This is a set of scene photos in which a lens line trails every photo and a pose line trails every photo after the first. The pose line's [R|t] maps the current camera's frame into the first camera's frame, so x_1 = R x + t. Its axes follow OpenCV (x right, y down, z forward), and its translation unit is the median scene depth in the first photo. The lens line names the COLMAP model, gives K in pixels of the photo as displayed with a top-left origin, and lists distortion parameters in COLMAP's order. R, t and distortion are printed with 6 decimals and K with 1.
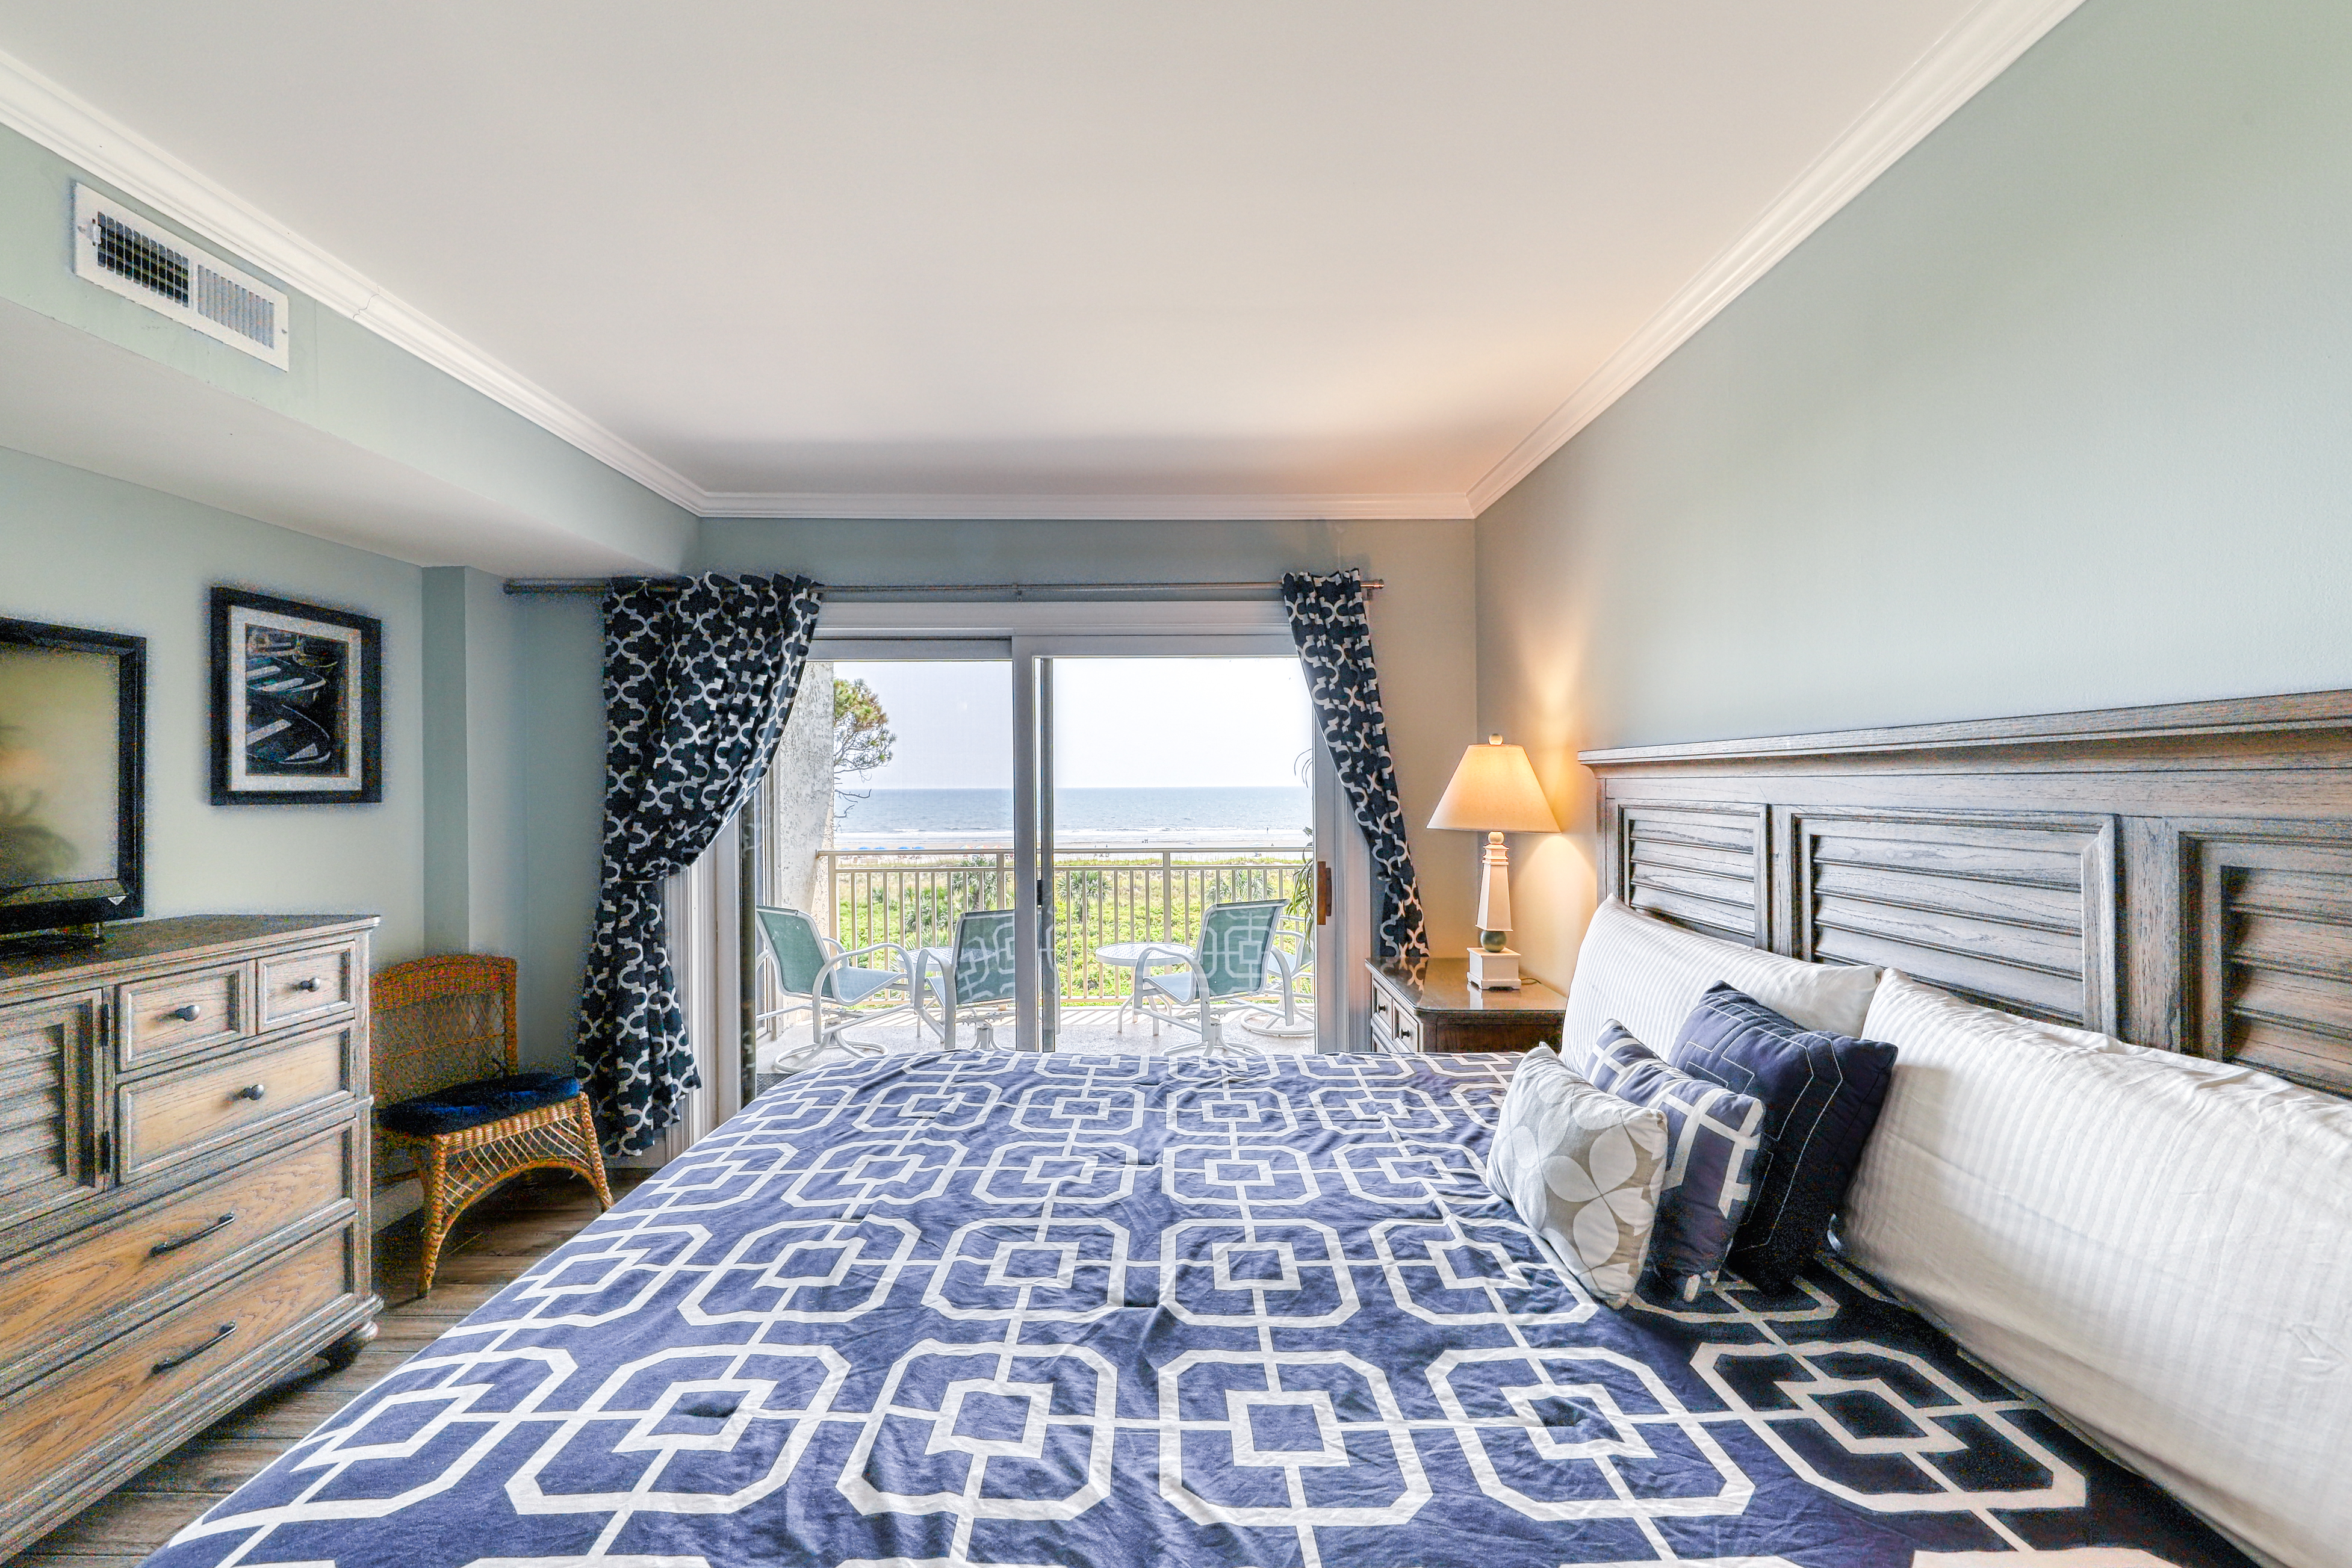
lens RADIAL K [[904.2, 0, 1176.0], [0, 904.2, 784.0], [0, 0, 1]] dist [0.000738, 0.000015]
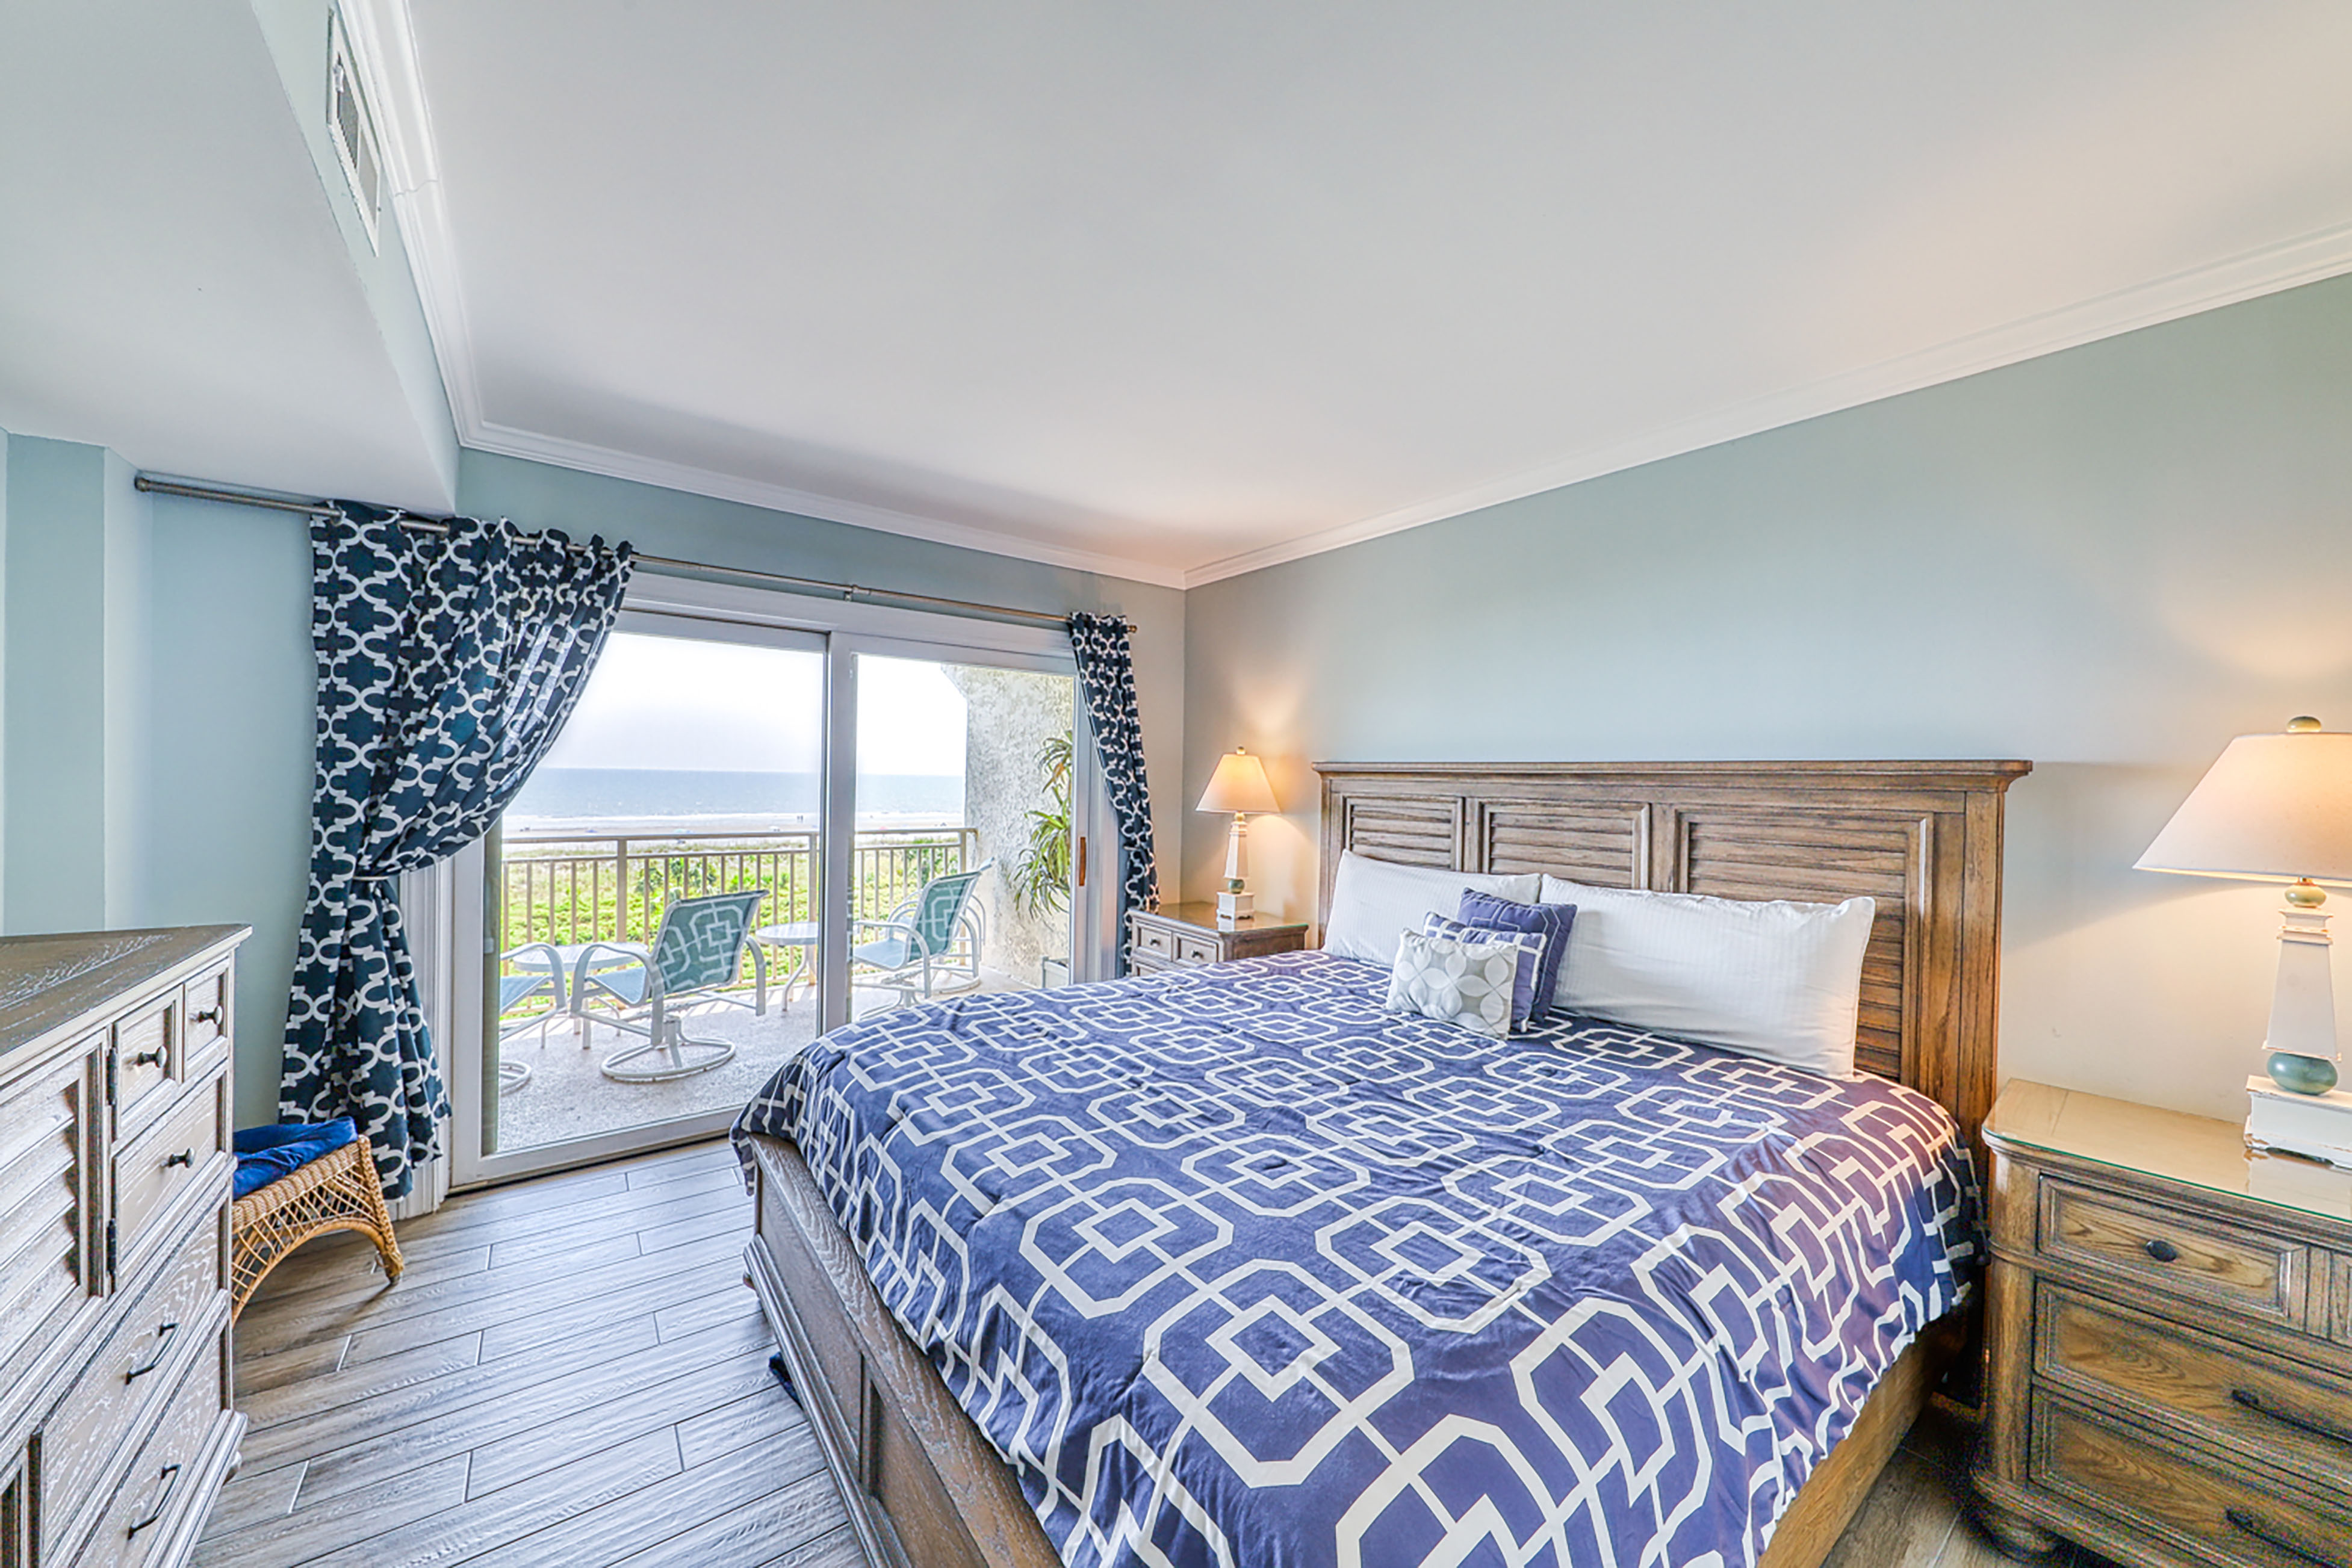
lens RADIAL K [[863.3, 0, 1117.0], [0, 863.3, 783.5], [0, 0, 1]] dist [0.000609, -0.000199]
pose [[0.809953, 0.017462, 0.586235, -0.546506], [-0.025054, 0.999674, 0.004837, 0.002248], [-0.585959, -0.018605, 0.810127, -0.025737]]
